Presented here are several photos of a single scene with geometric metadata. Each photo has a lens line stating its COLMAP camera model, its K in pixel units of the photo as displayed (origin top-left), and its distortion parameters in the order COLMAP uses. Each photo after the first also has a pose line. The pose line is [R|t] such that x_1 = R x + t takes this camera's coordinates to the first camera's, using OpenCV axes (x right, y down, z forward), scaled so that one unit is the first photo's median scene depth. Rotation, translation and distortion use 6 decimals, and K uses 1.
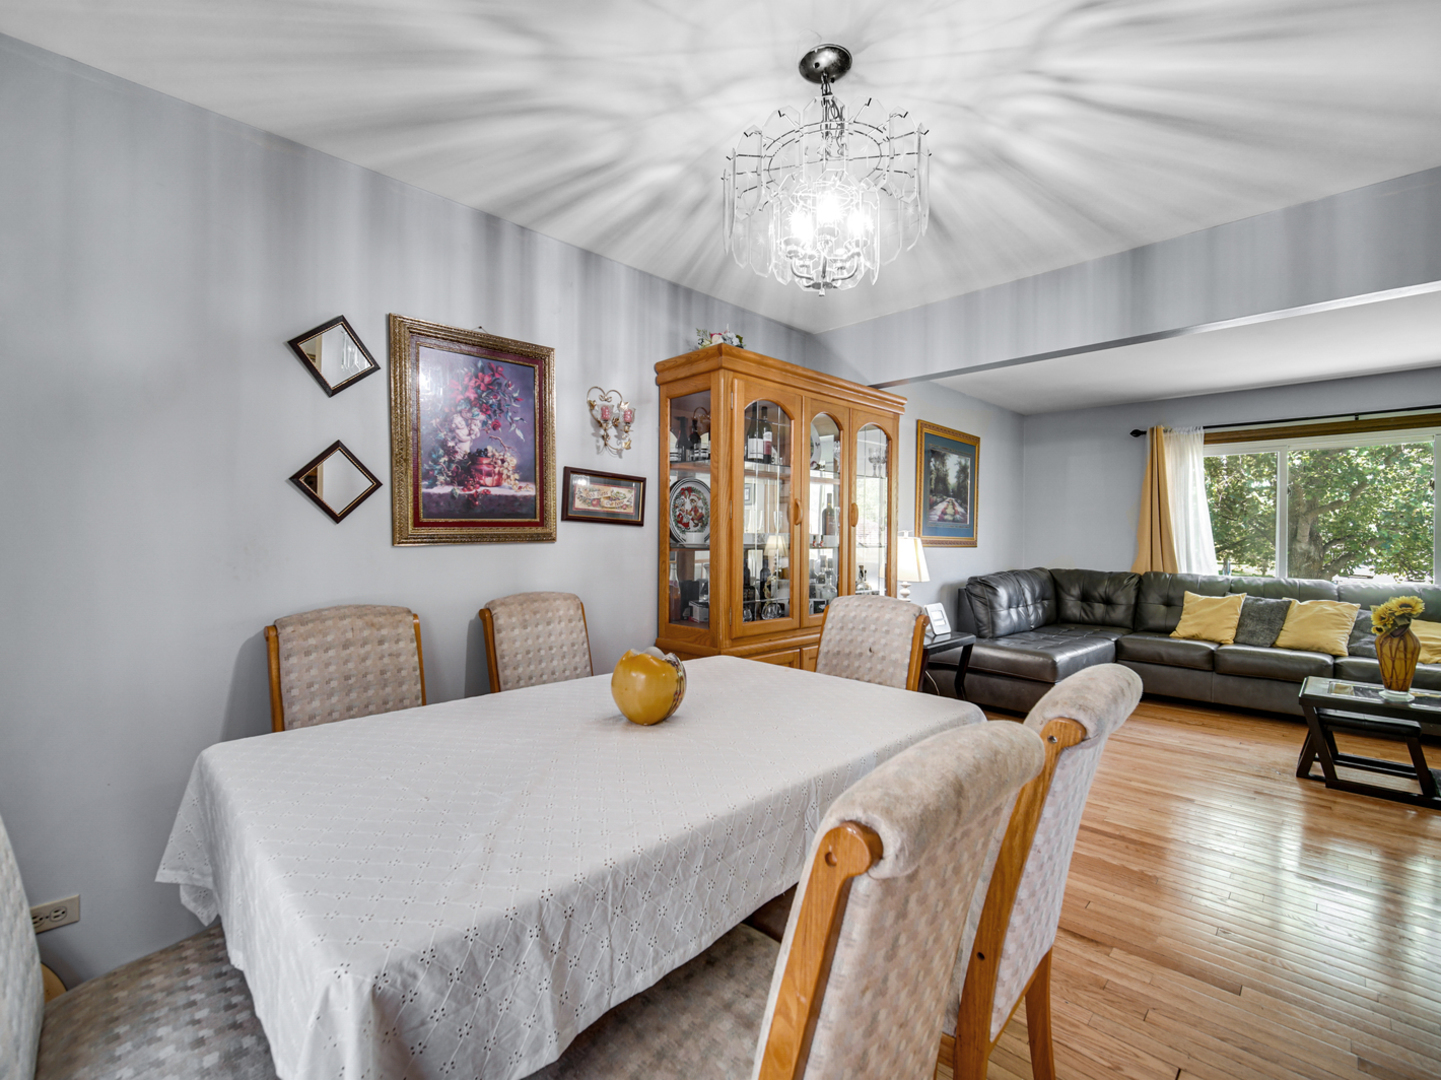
lens RADIAL K [[656.6, 0, 723.1], [0, 656.6, 538.4], [0, 0, 1]] dist [0.000859, 0.000336]
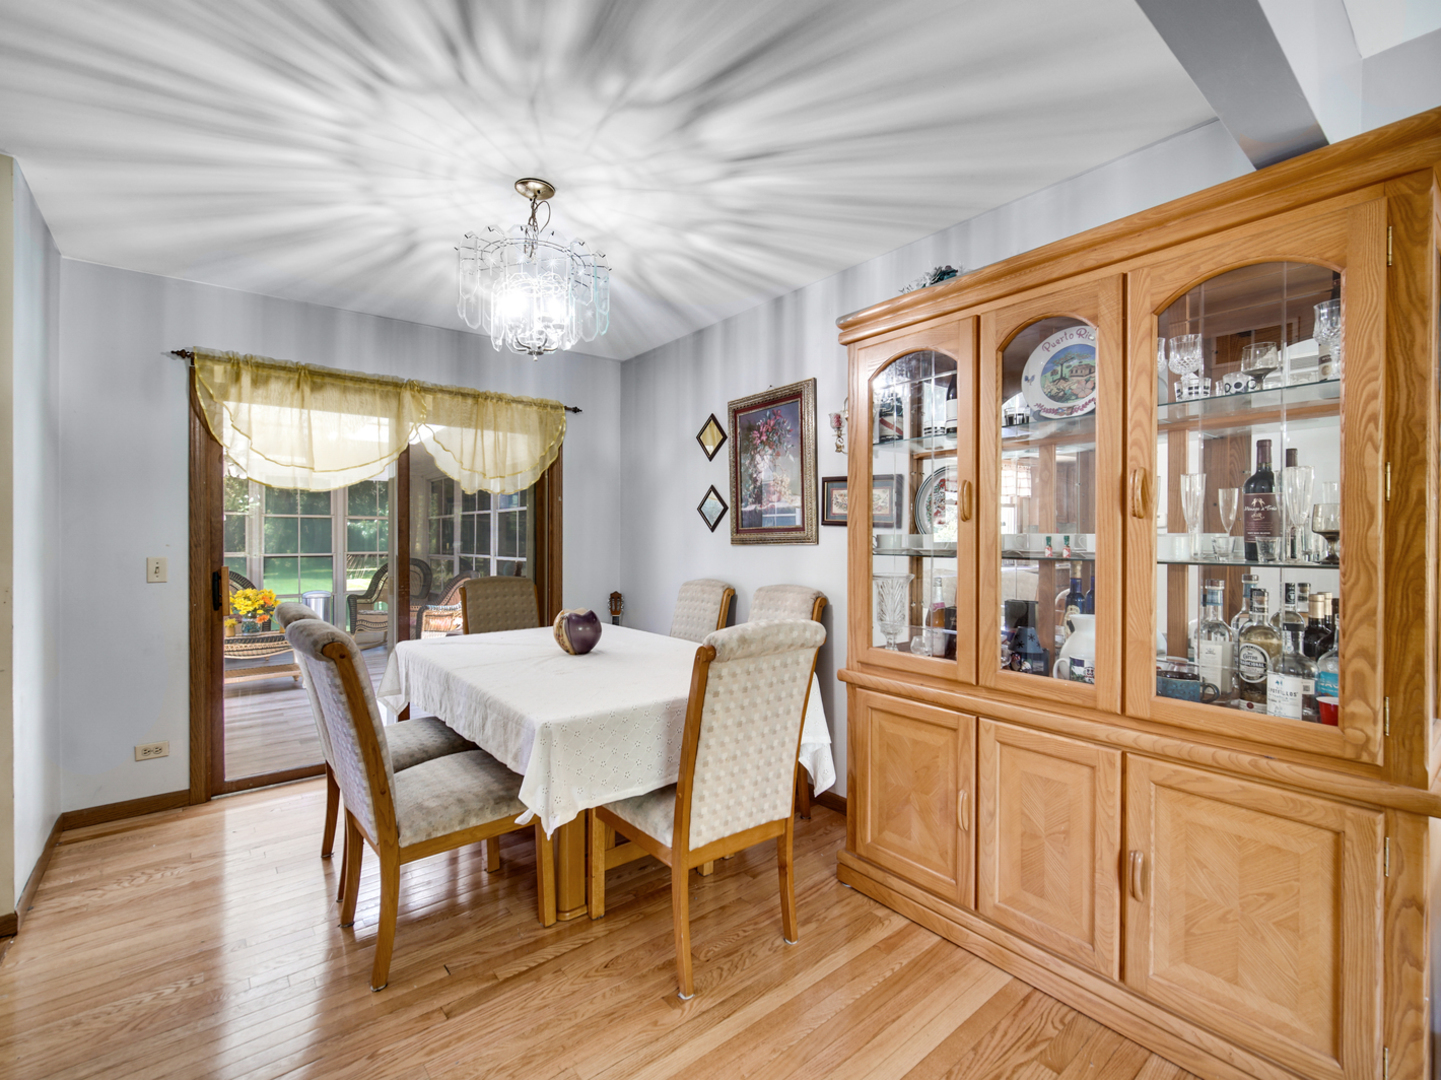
lens RADIAL K [[656.6, 0, 720.7], [0, 656.6, 541.0], [0, 0, 1]] dist [0.000859, 0.000336]
pose [[-0.120915, -0.000400, -0.992663, 1.153689], [-0.006347, 0.999980, 0.000370, 0.000433], [0.992643, 0.006345, -0.120915, 1.232981]]
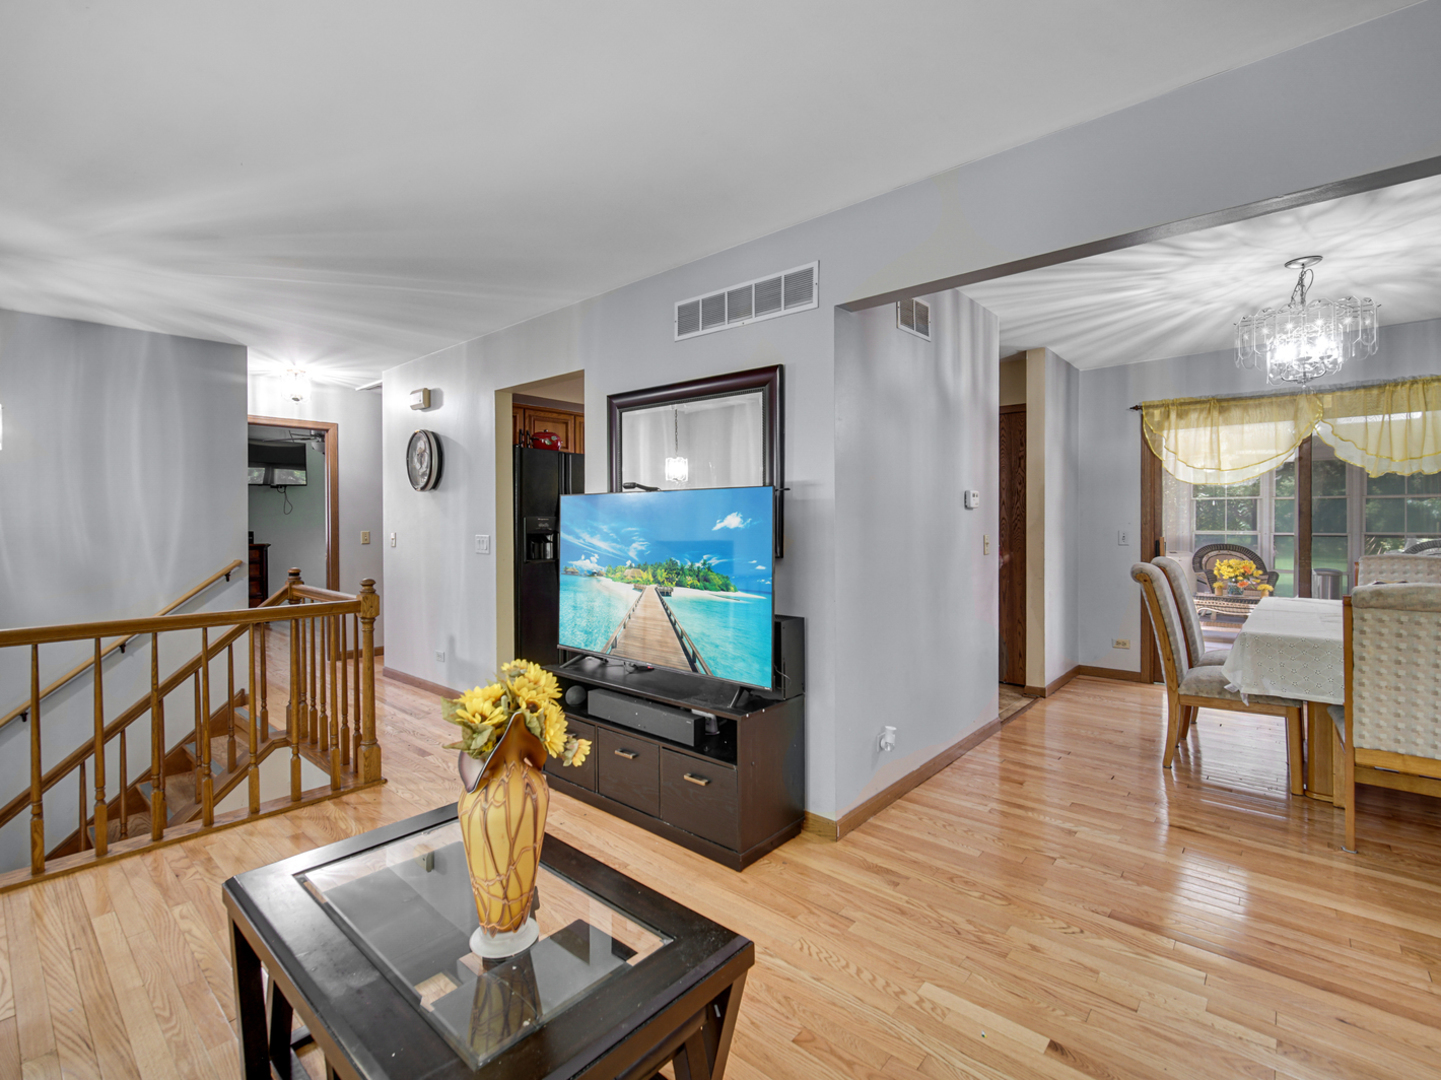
lens RADIAL K [[656.6, 0, 714.4], [0, 656.6, 528.2], [0, 0, 1]] dist [0.000859, 0.000336]
pose [[-0.999241, -0.000177, -0.038956, 1.492602], [-0.000811, 0.999867, 0.016266, -0.001996], [0.038948, 0.016285, -0.999109, 2.221709]]
